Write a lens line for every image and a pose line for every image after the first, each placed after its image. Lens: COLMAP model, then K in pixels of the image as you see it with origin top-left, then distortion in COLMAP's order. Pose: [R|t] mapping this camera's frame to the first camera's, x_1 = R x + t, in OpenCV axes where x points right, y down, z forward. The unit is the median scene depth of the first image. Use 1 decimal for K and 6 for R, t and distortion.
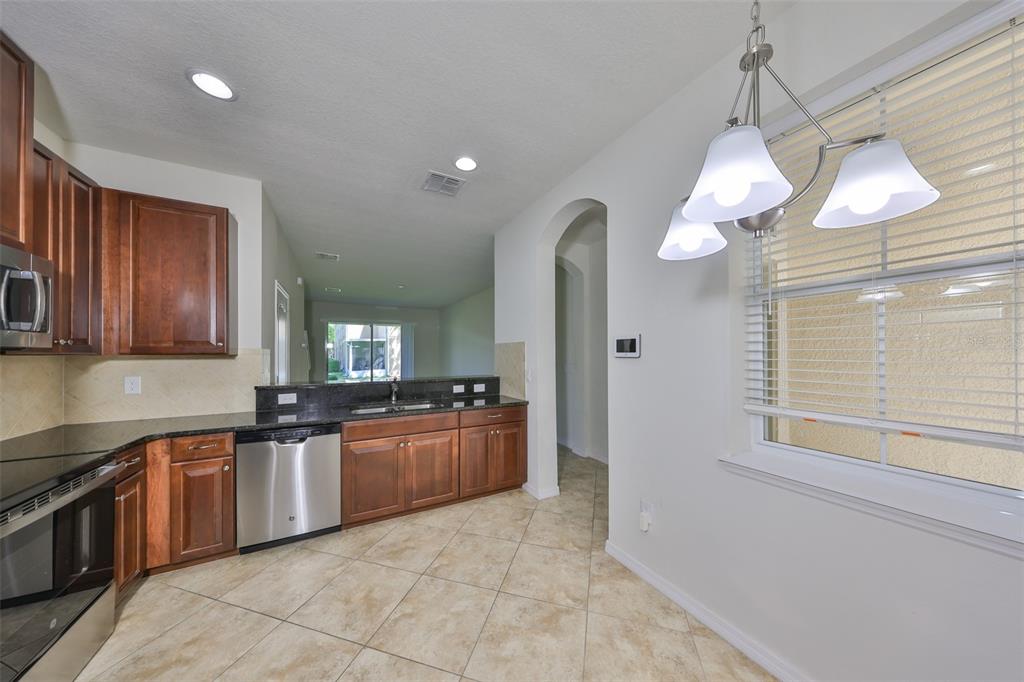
lens RADIAL K [[312.0, 0, 514.0], [0, 312.0, 351.1], [0, 0, 1]] dist [-0.000381, -0.000007]
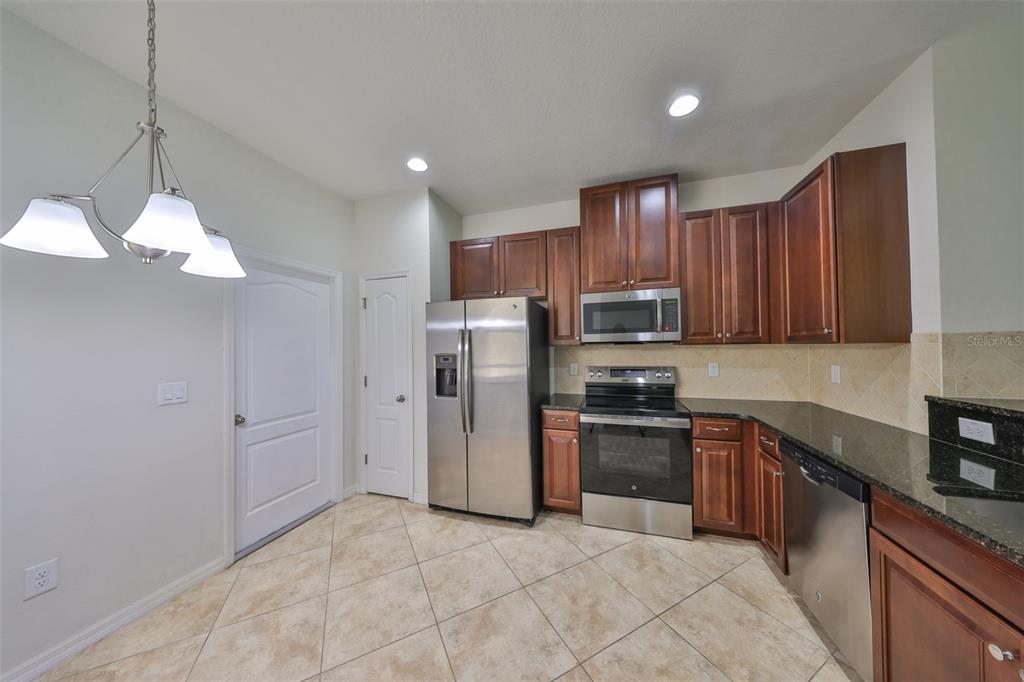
lens RADIAL K [[312.0, 0, 513.7], [0, 312.0, 346.0], [0, 0, 1]] dist [-0.000381, -0.000007]
pose [[-0.735990, 0.010901, -0.676904, 0.179610], [0.025994, 0.999588, -0.012166, 0.004322], [0.676493, -0.026549, -0.735971, 0.998527]]
